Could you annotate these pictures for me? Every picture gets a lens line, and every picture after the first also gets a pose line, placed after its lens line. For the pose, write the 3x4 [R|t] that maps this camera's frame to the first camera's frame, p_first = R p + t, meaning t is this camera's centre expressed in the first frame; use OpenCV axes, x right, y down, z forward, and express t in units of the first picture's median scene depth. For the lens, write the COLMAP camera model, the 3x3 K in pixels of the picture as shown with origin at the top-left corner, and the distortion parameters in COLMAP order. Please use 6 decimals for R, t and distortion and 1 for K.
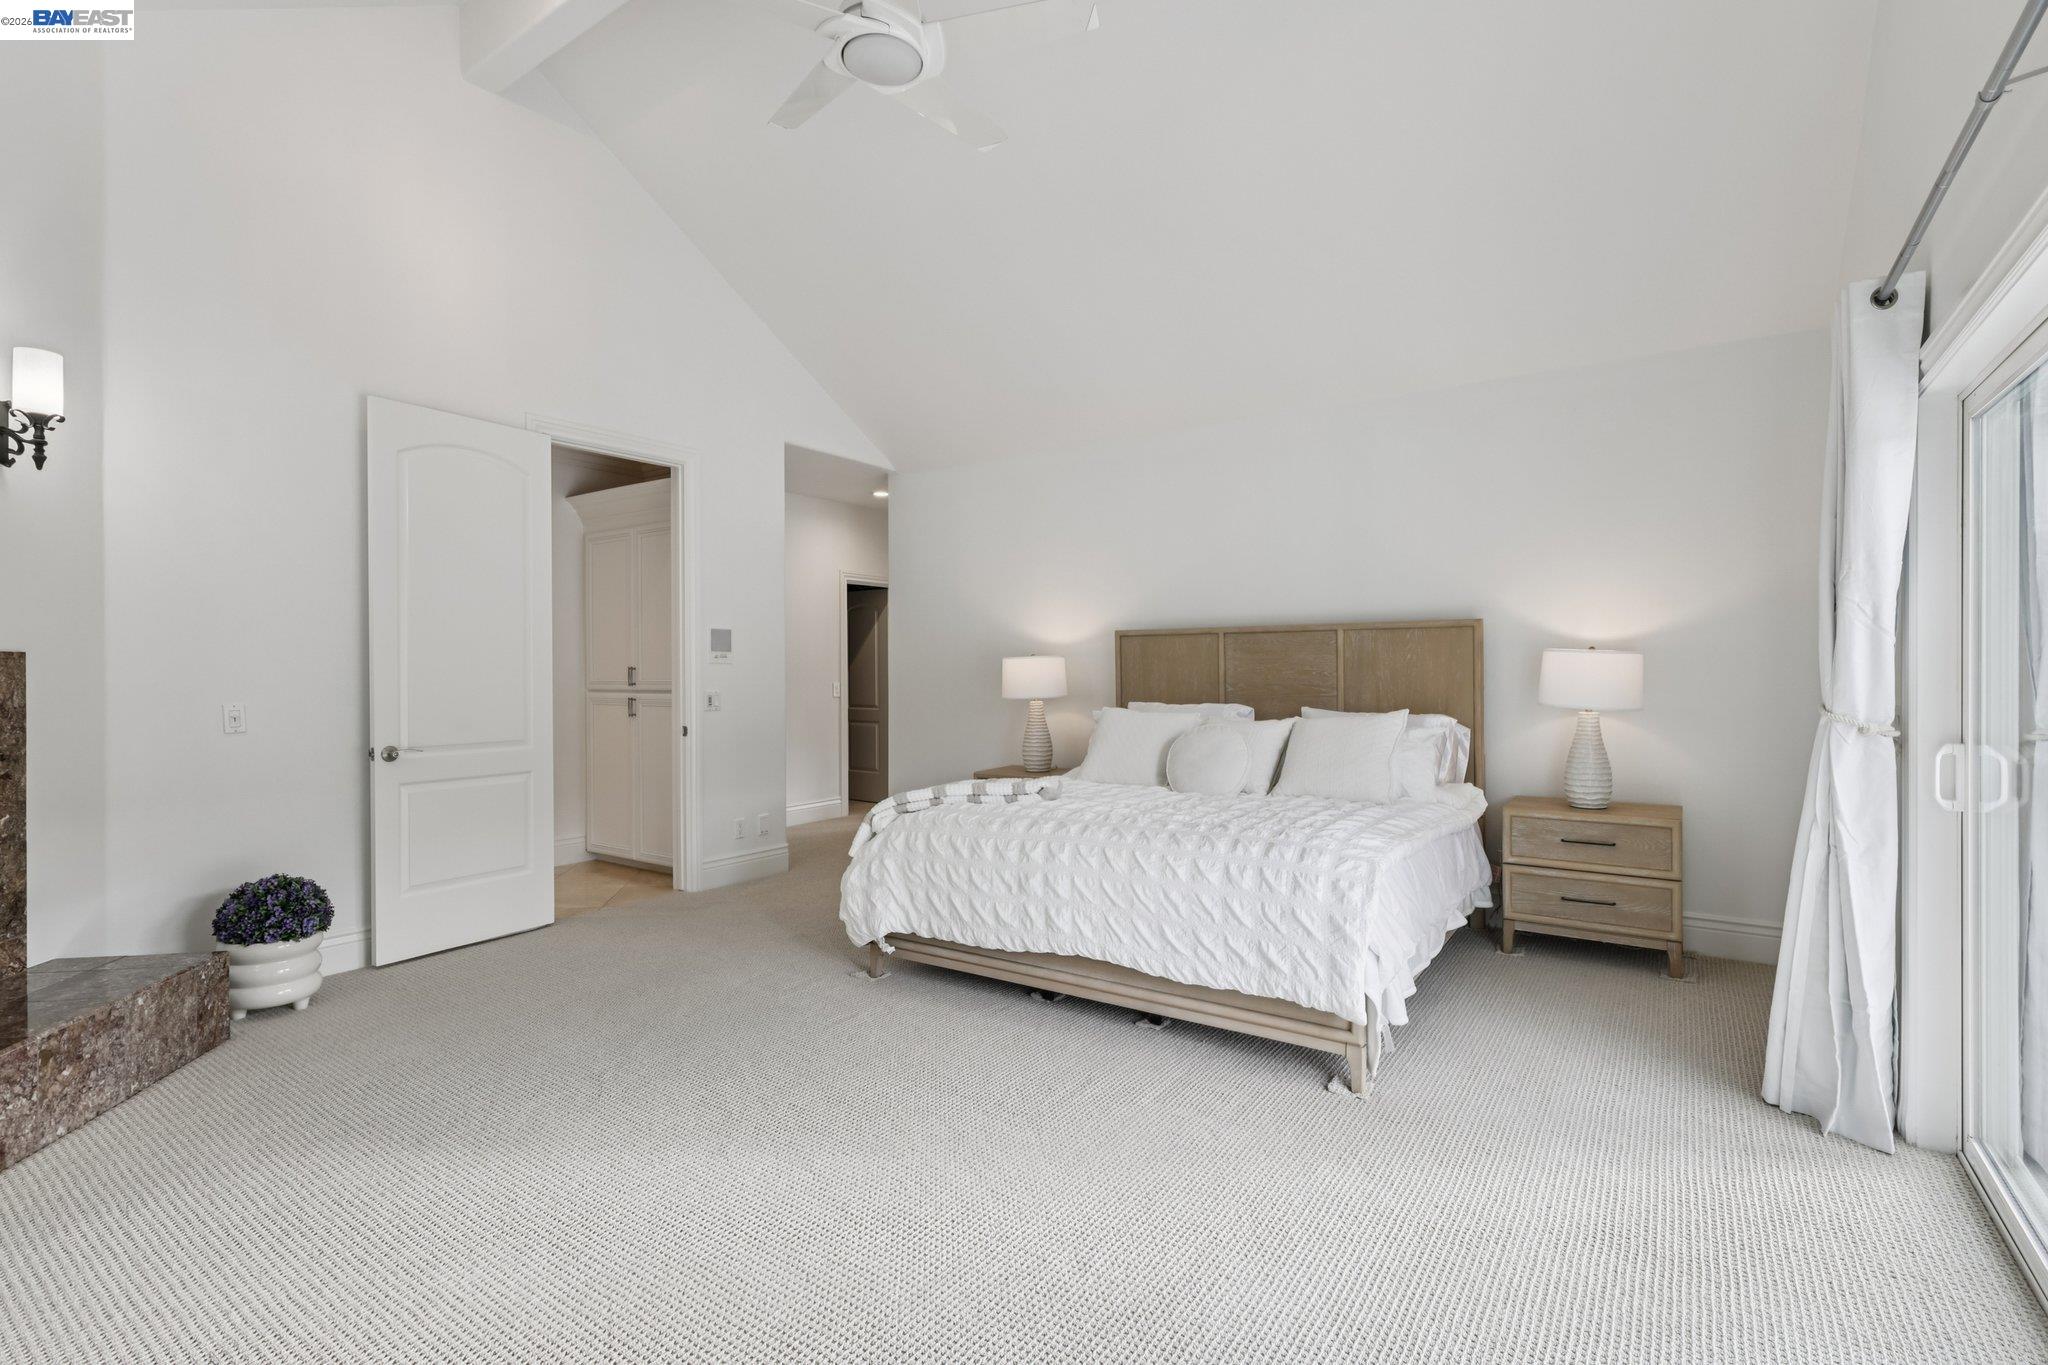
lens RADIAL K [[942.1, 0, 1024.0], [0, 942.1, 682.5], [0, 0, 1]] dist [-0.000816, -0.000088]
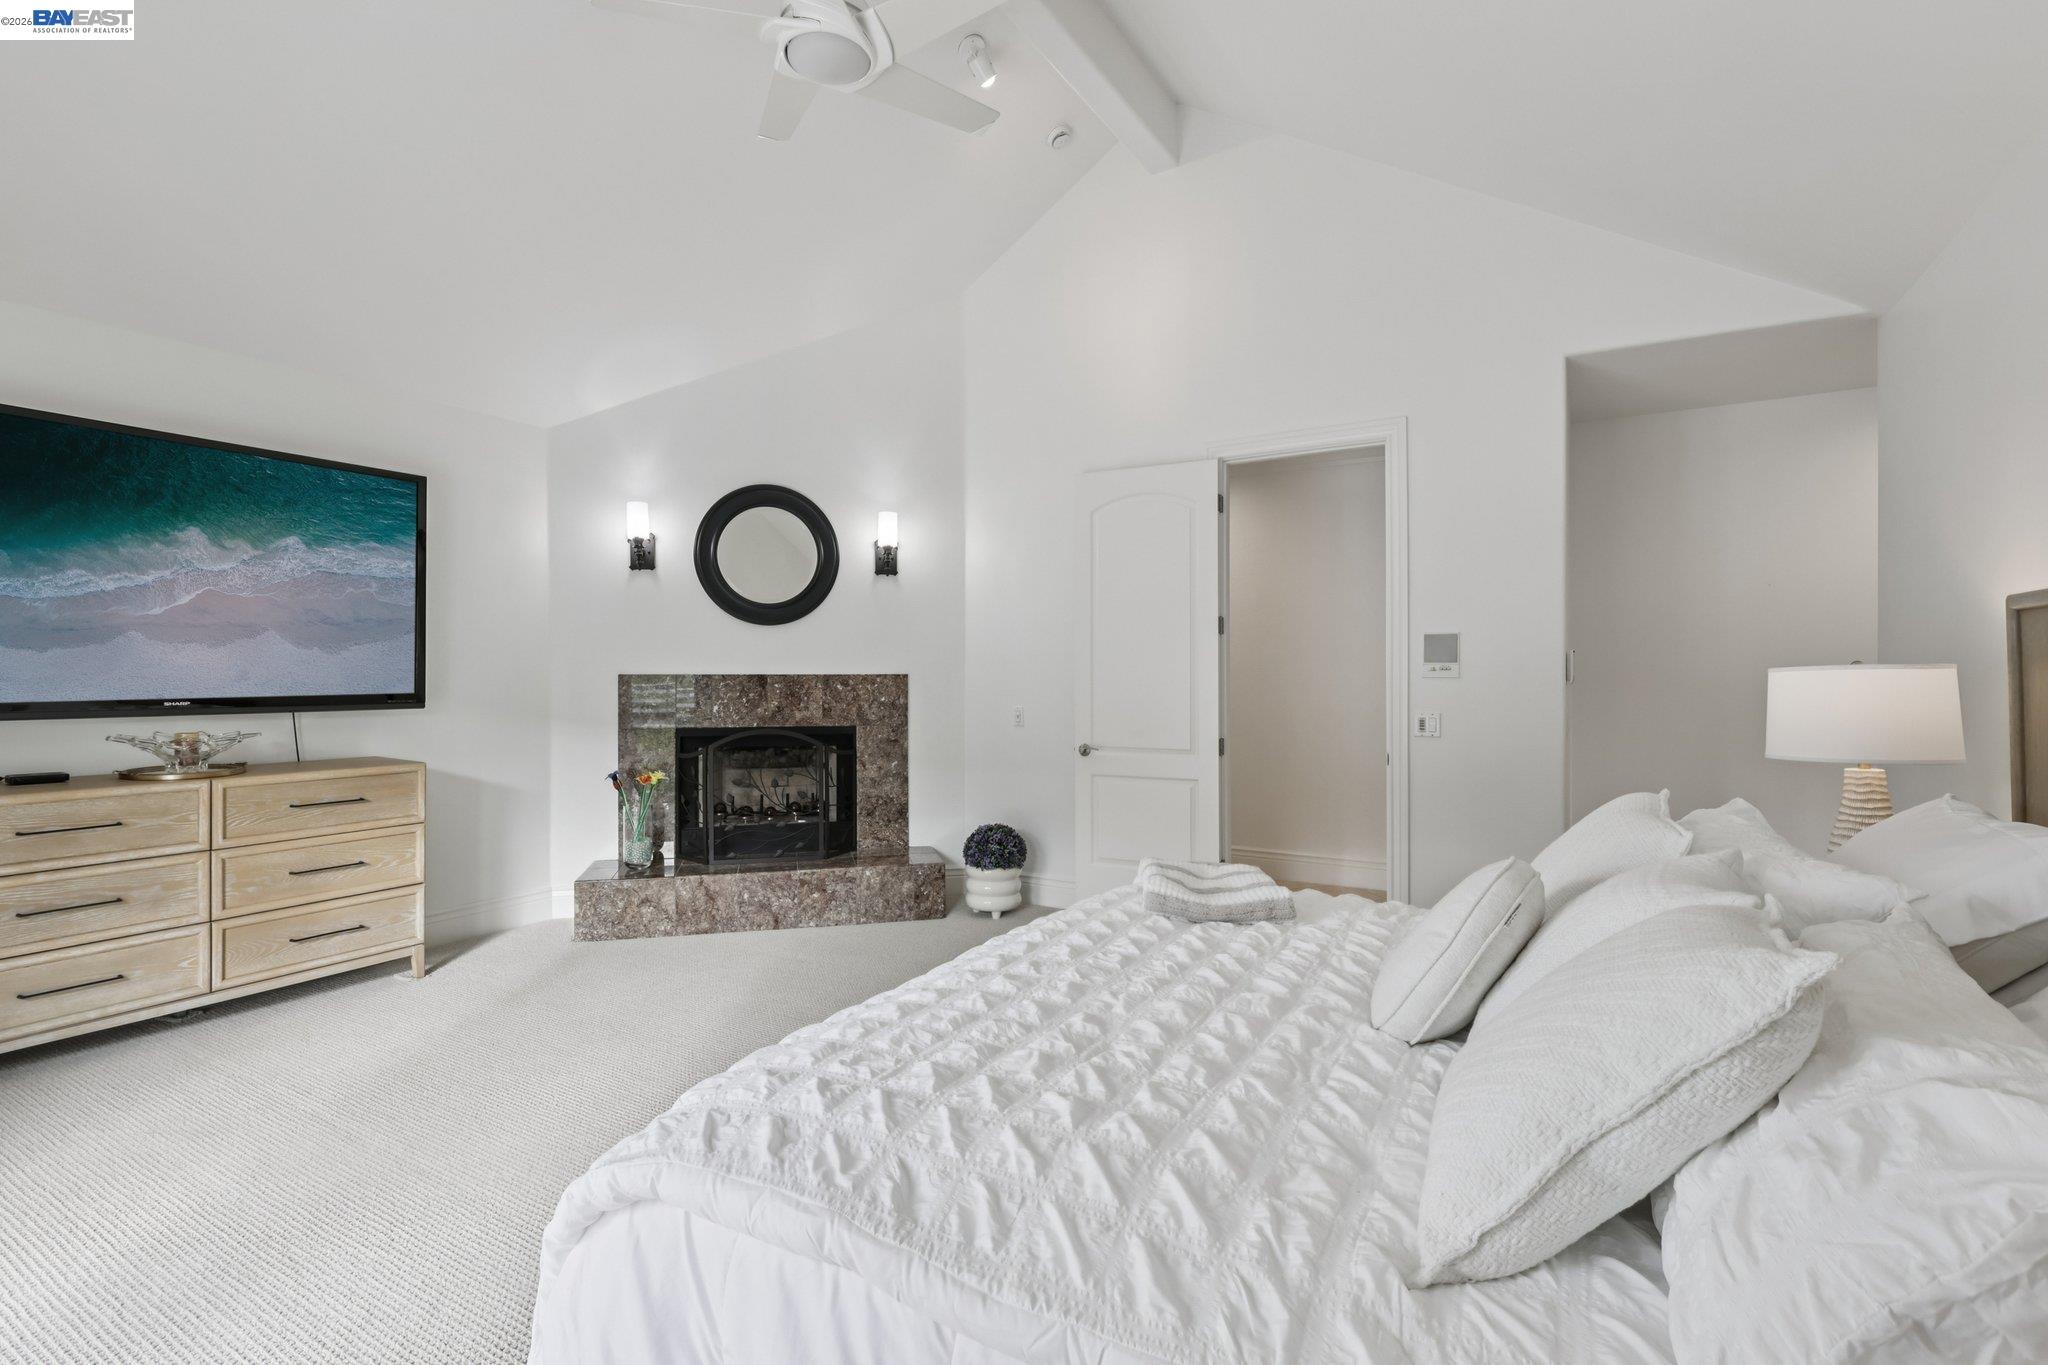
lens RADIAL K [[942.1, 0, 1024.0], [0, 942.1, 682.5], [0, 0, 1]] dist [-0.000816, -0.000088]
pose [[0.081489, 0.015358, -0.996556, 0.788017], [-0.008220, 0.999858, 0.014736, -0.045421], [0.996640, 0.006991, 0.081603, 1.067911]]
